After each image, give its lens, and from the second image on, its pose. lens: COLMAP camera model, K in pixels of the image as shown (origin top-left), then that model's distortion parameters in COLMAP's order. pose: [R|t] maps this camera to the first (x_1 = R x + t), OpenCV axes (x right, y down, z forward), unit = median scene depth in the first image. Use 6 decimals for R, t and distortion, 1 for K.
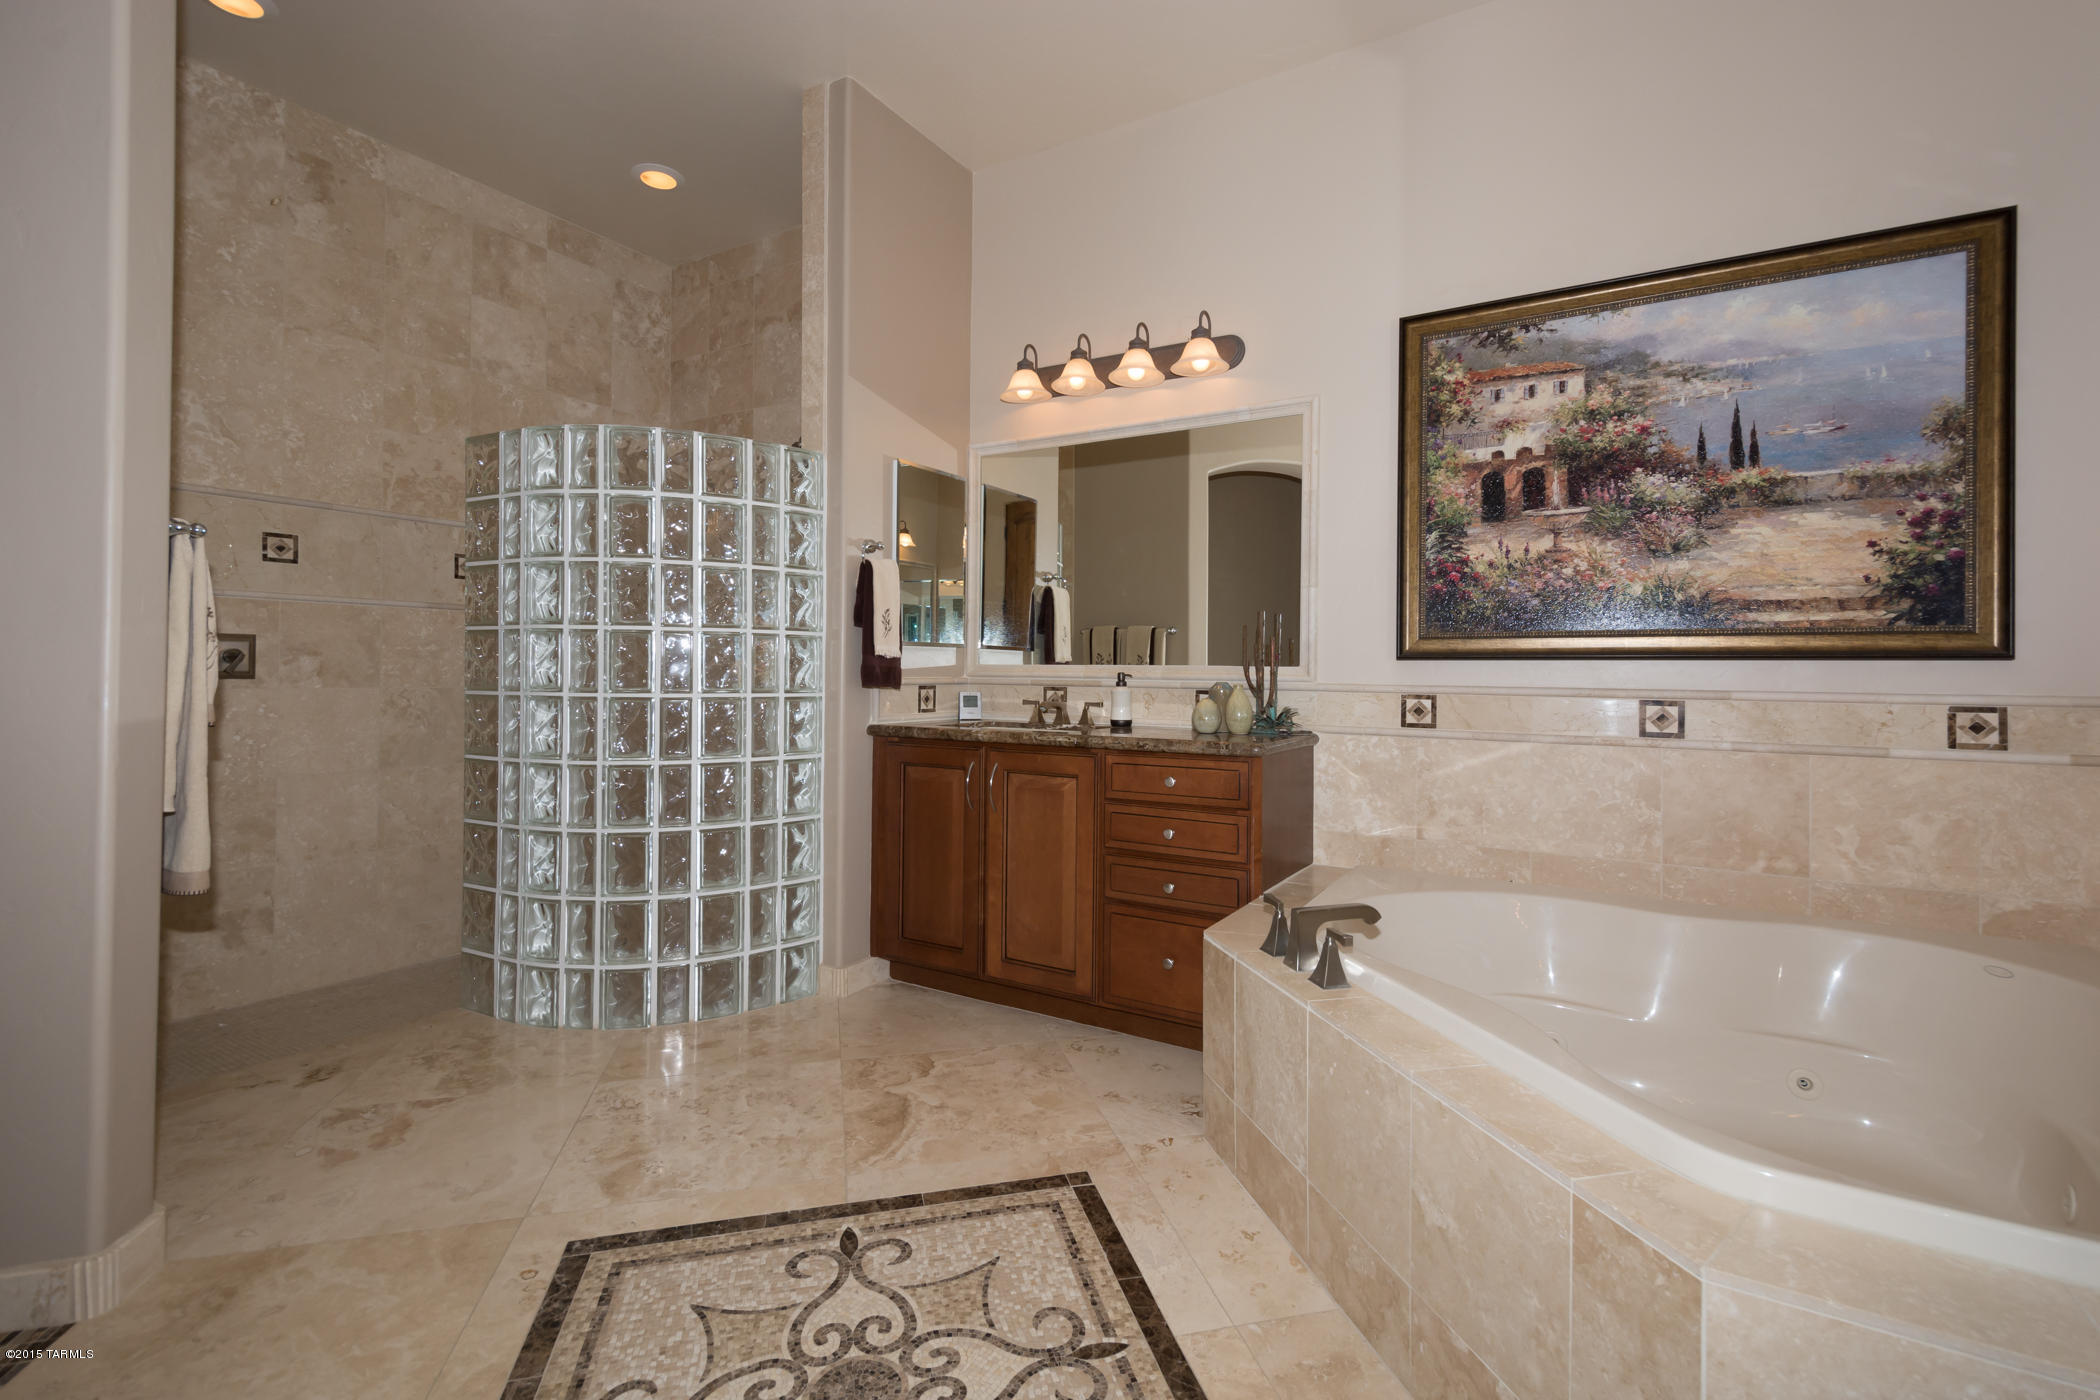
lens RADIAL K [[915.9, 0, 1057.2], [0, 915.9, 685.1], [0, 0, 1]] dist [0.019073, 0.000002]
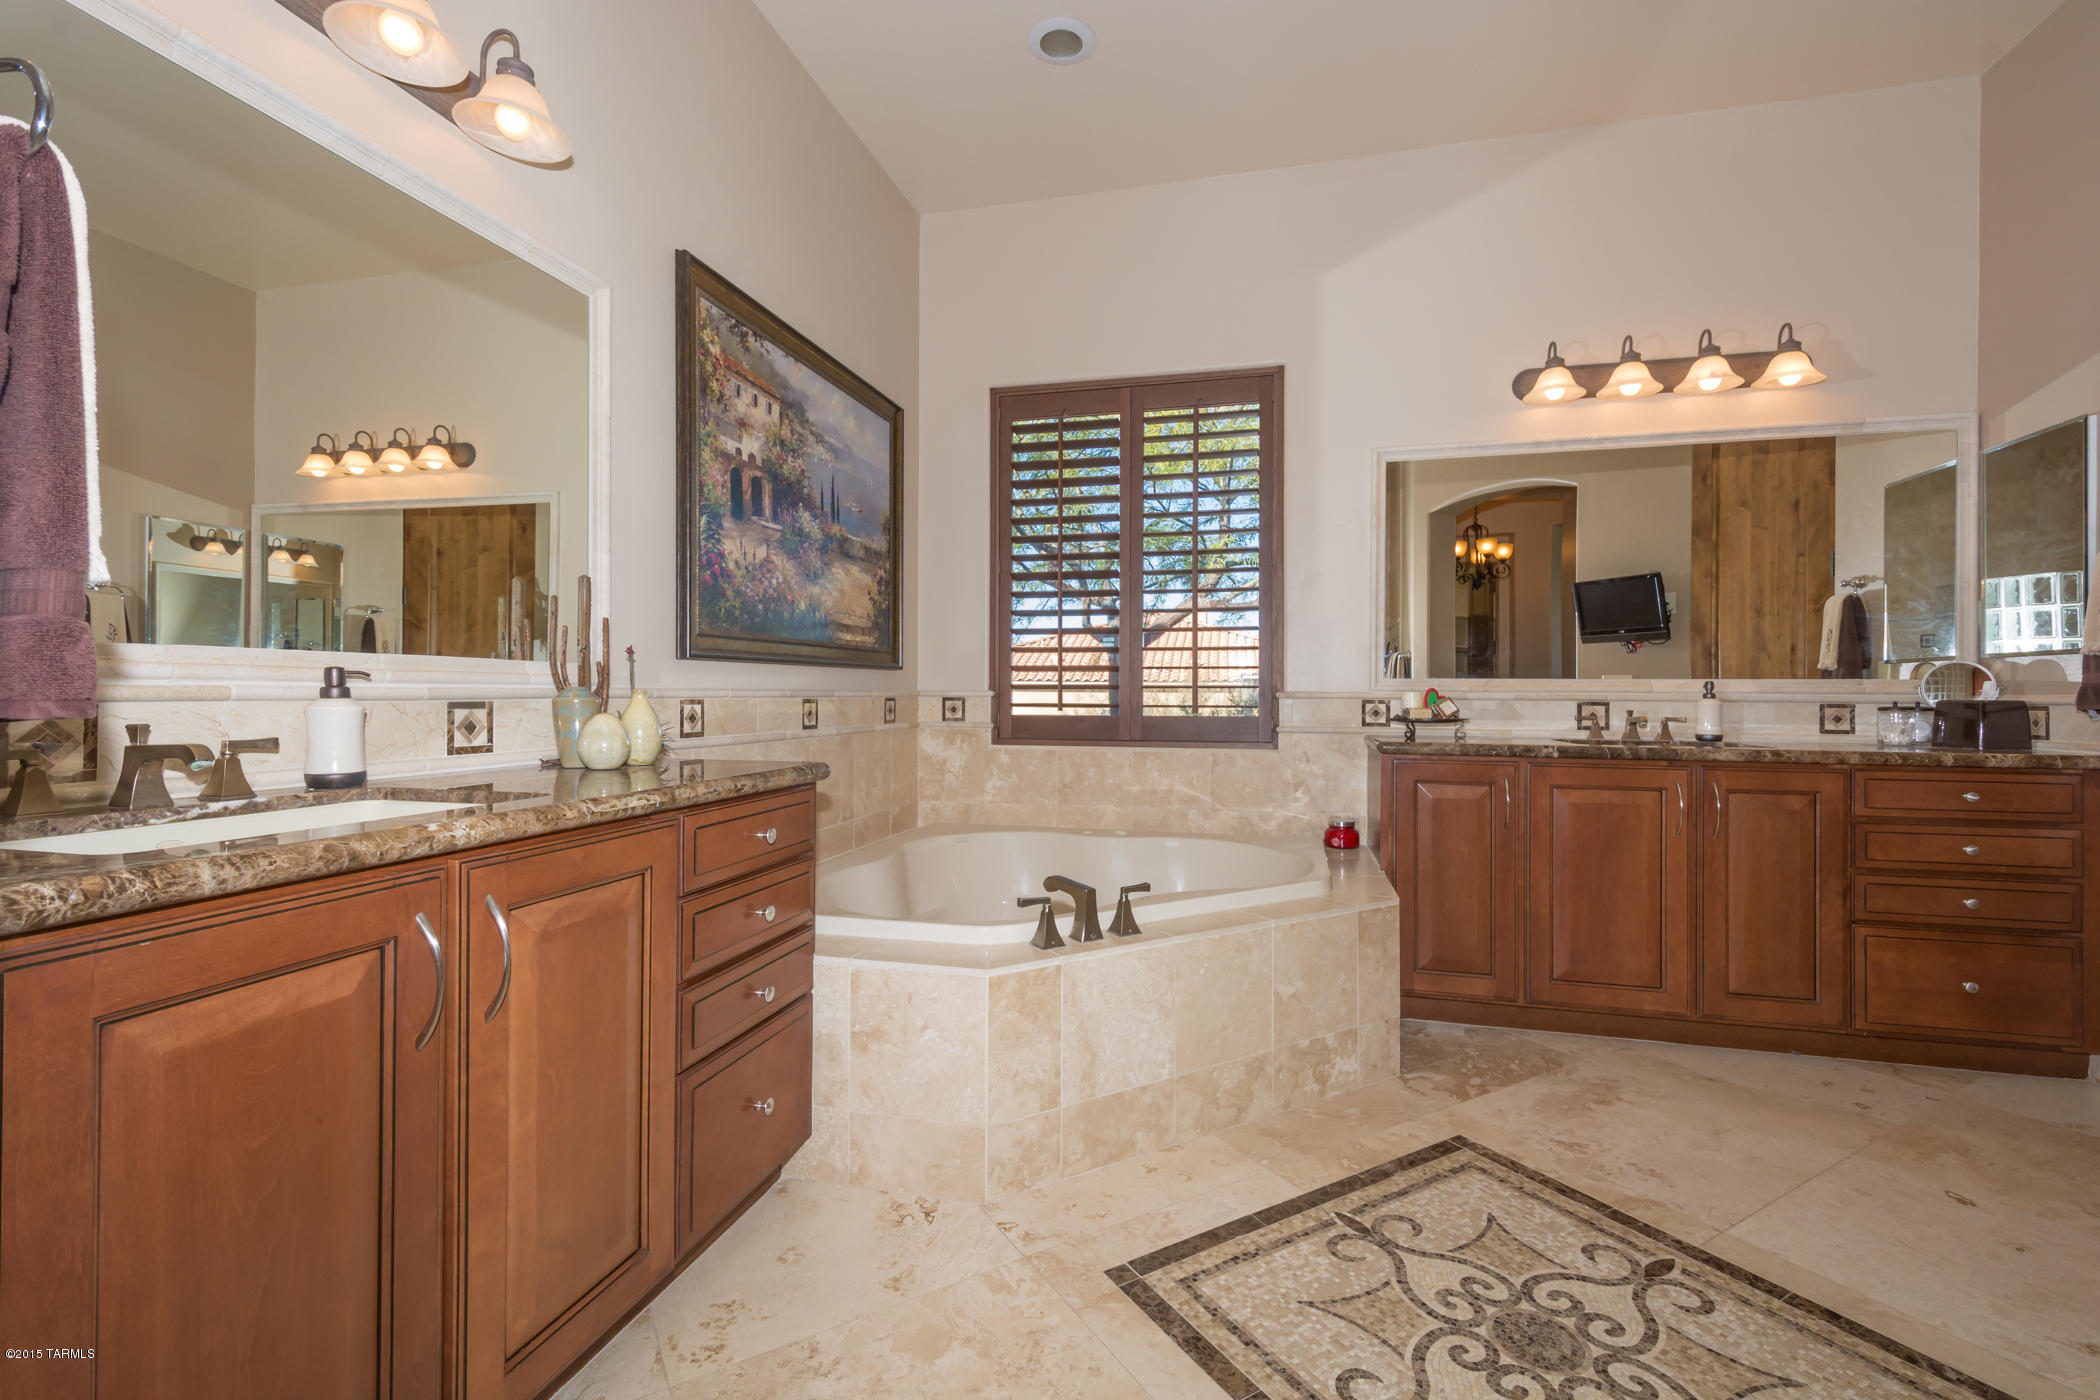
lens RADIAL K [[933.7, 0, 1050.0], [0, 933.7, 700.0], [0, 0, 1]] dist [0.019030, -0.000433]
pose [[-0.284880, -0.022607, 0.958297, -0.634036], [0.000351, 0.999719, 0.023688, -0.011120], [-0.958563, 0.007085, -0.284792, 1.068195]]
